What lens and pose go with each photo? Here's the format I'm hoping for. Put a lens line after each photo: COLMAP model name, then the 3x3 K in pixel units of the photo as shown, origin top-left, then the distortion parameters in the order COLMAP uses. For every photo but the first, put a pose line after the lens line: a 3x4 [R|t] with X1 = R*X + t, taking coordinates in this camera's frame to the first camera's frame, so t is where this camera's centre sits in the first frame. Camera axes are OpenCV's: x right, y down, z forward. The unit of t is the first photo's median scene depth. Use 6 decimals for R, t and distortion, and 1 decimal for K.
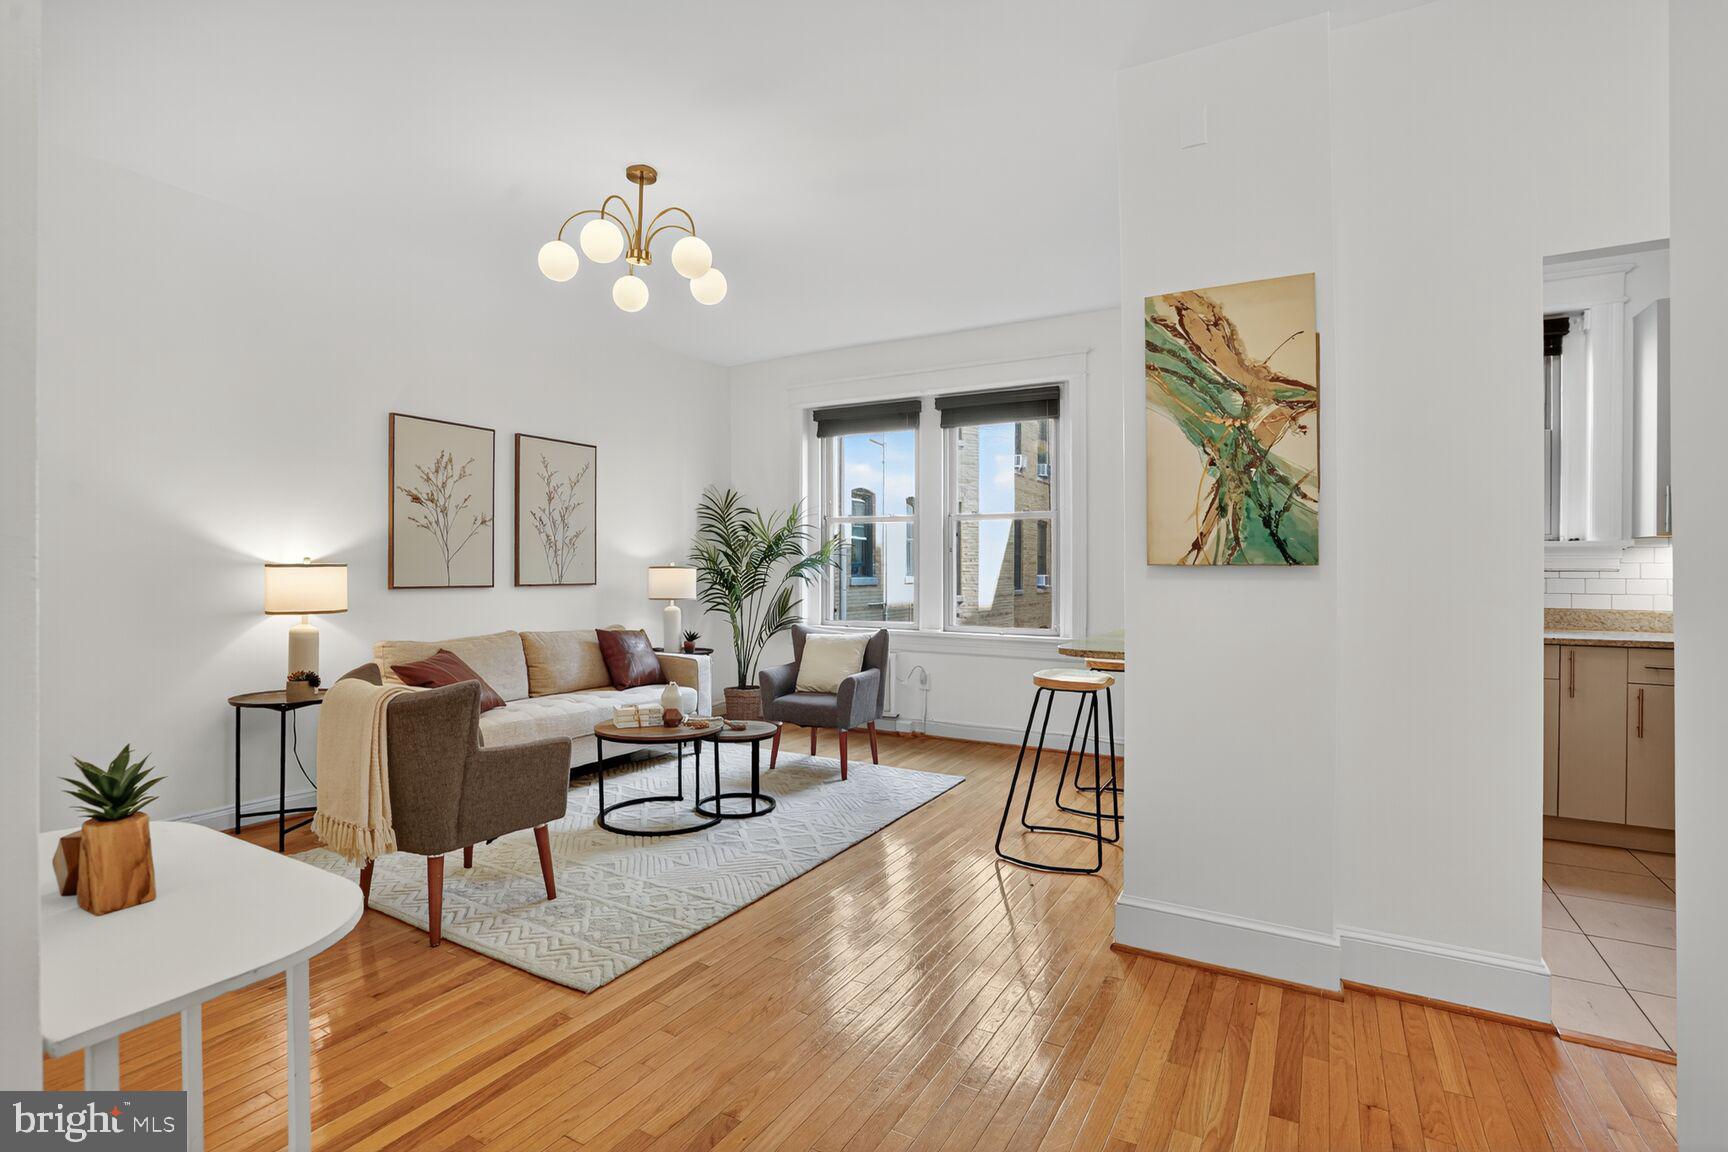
lens RADIAL K [[820.7, 0, 864.0], [0, 820.7, 576.0], [0, 0, 1]] dist [-0.055644, 0.024949]
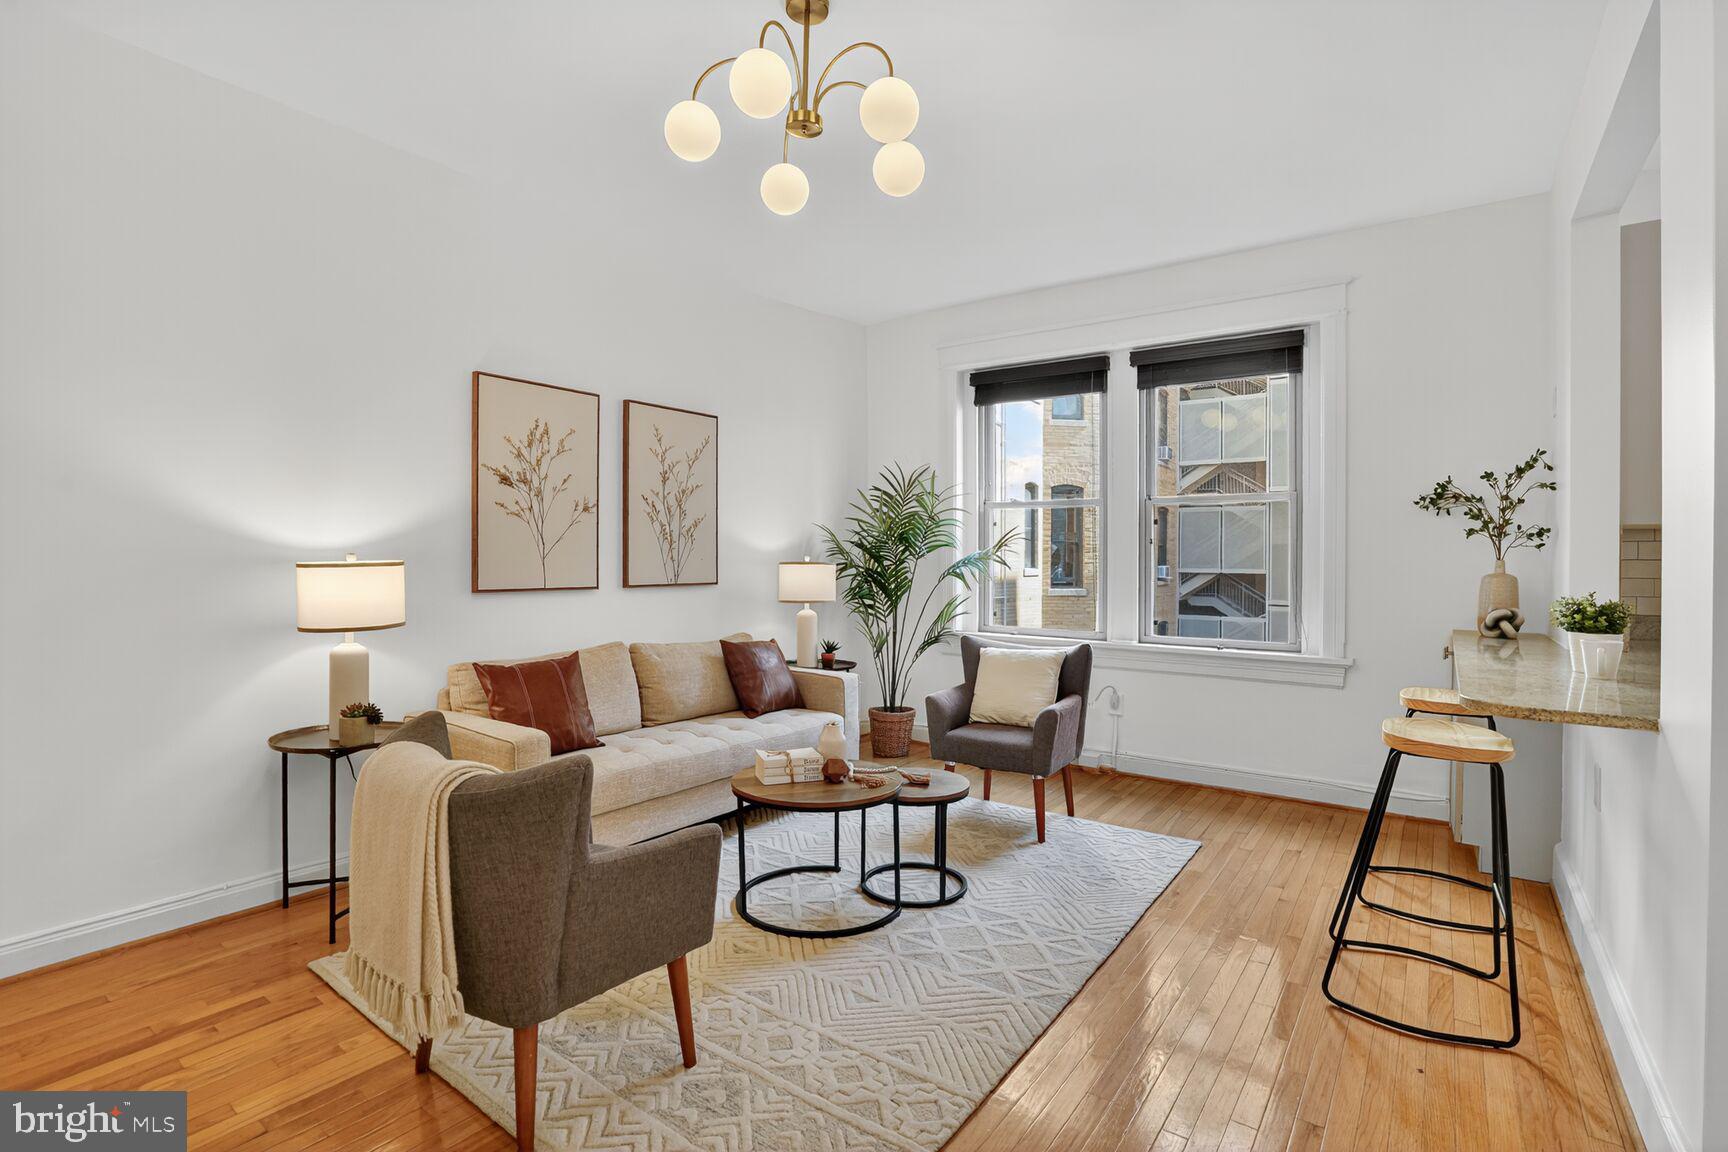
lens RADIAL K [[826.6, 0, 866.1], [0, 826.6, 571.5], [0, 0, 1]] dist [-0.047627, 0.018917]
pose [[0.994414, 0.001997, -0.105531, -0.111583], [-0.001188, 0.999969, 0.007725, -0.010971], [0.105544, -0.007556, 0.994386, 0.227726]]
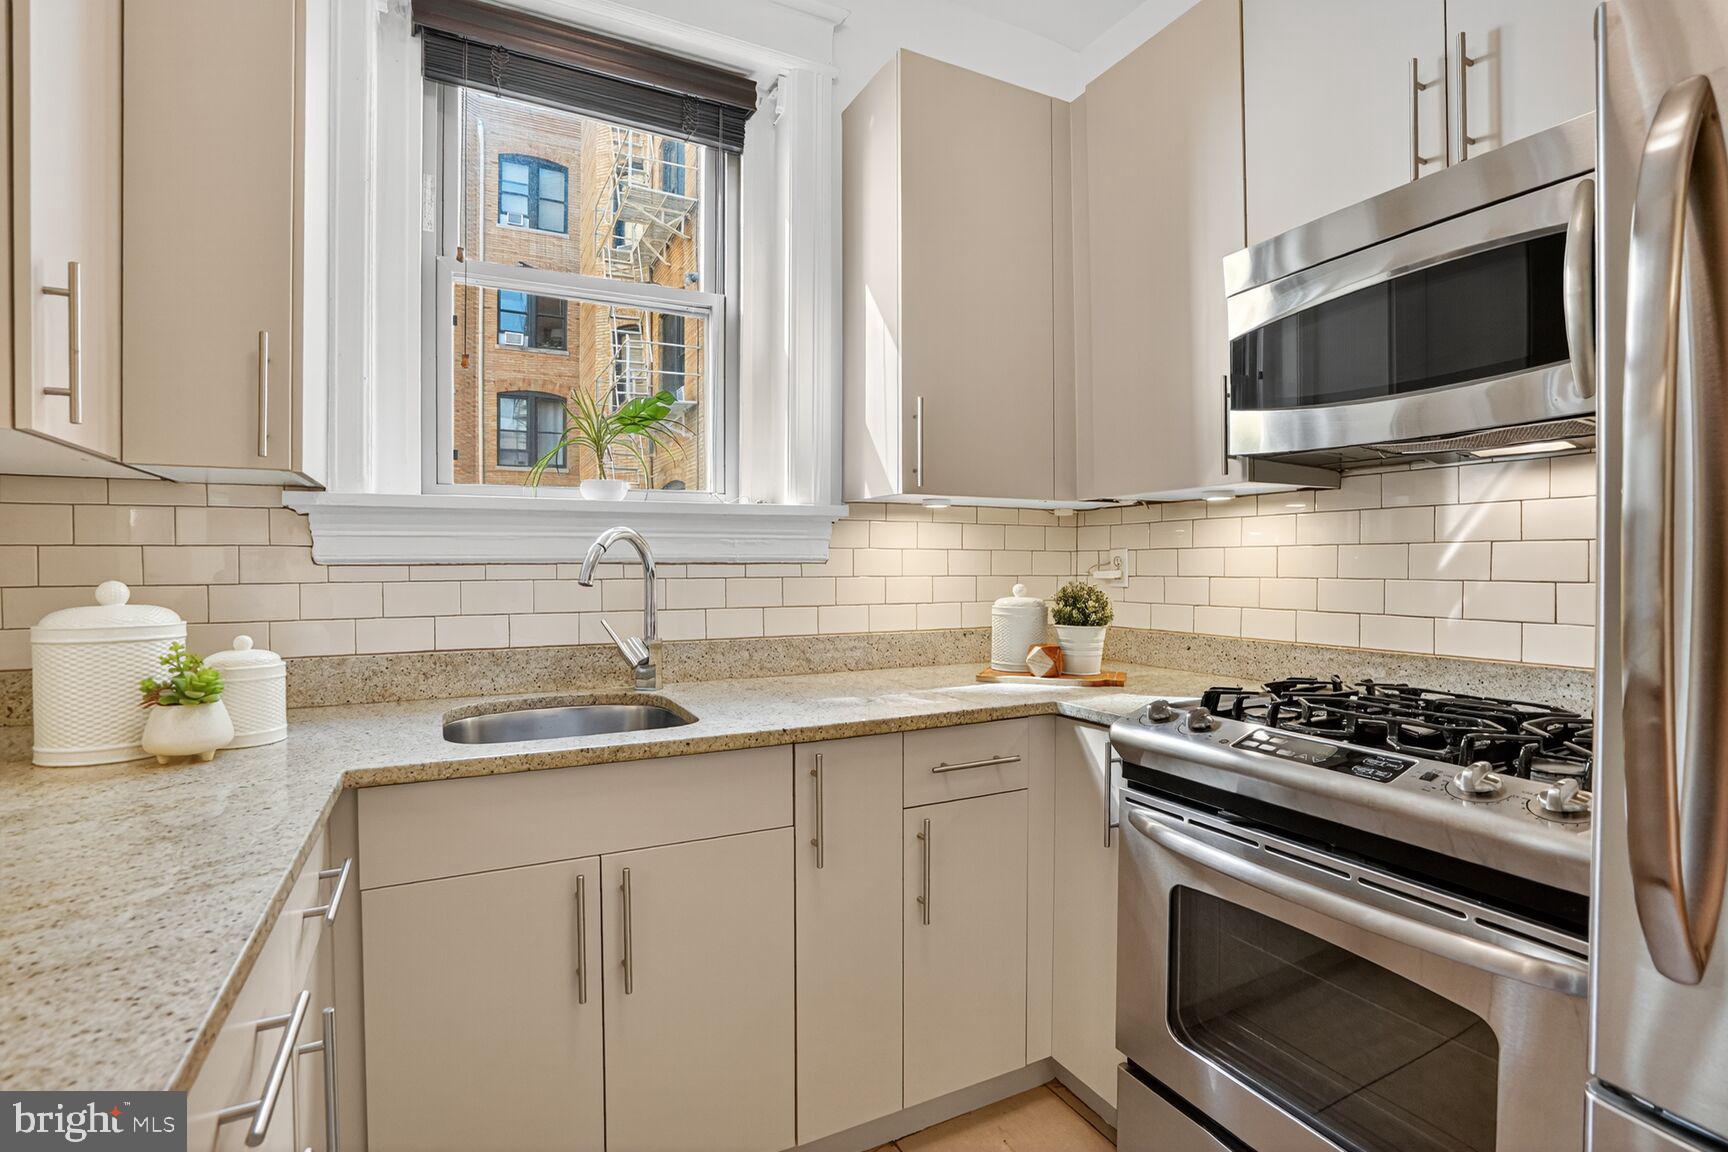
lens RADIAL K [[818.6, 0, 845.6], [0, 818.6, 561.3], [0, 0, 1]] dist [-0.053516, 0.023070]
pose [[0.565420, -0.006464, 0.824778, 0.446730], [0.012063, 0.999927, -0.000434, -0.005987], [-0.824715, 0.010195, 0.565456, 0.611569]]
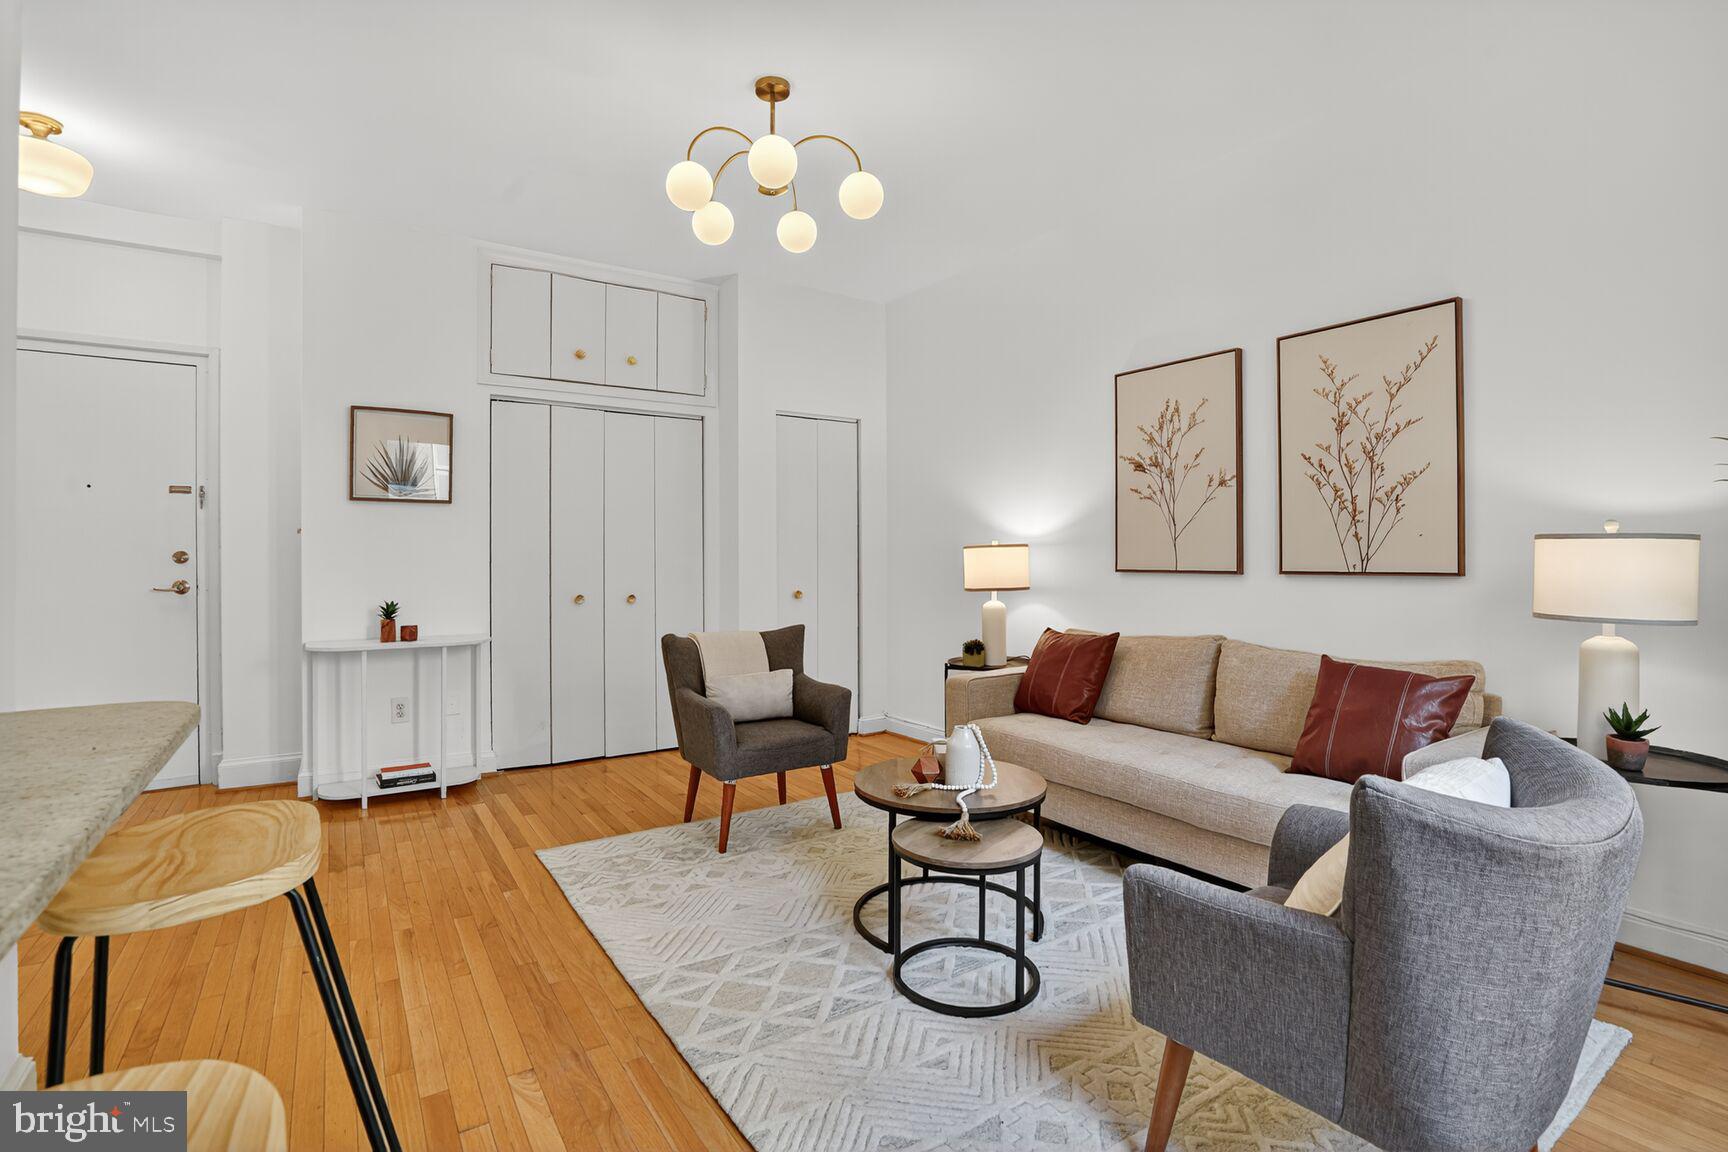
lens RADIAL K [[820.7, 0, 864.0], [0, 820.7, 576.0], [0, 0, 1]] dist [-0.055644, 0.024949]
pose [[-0.449955, 0.032494, -0.892460, 0.339885], [0.008667, 0.999450, 0.032020, -0.009779], [0.893009, 0.006673, -0.449989, 1.105381]]
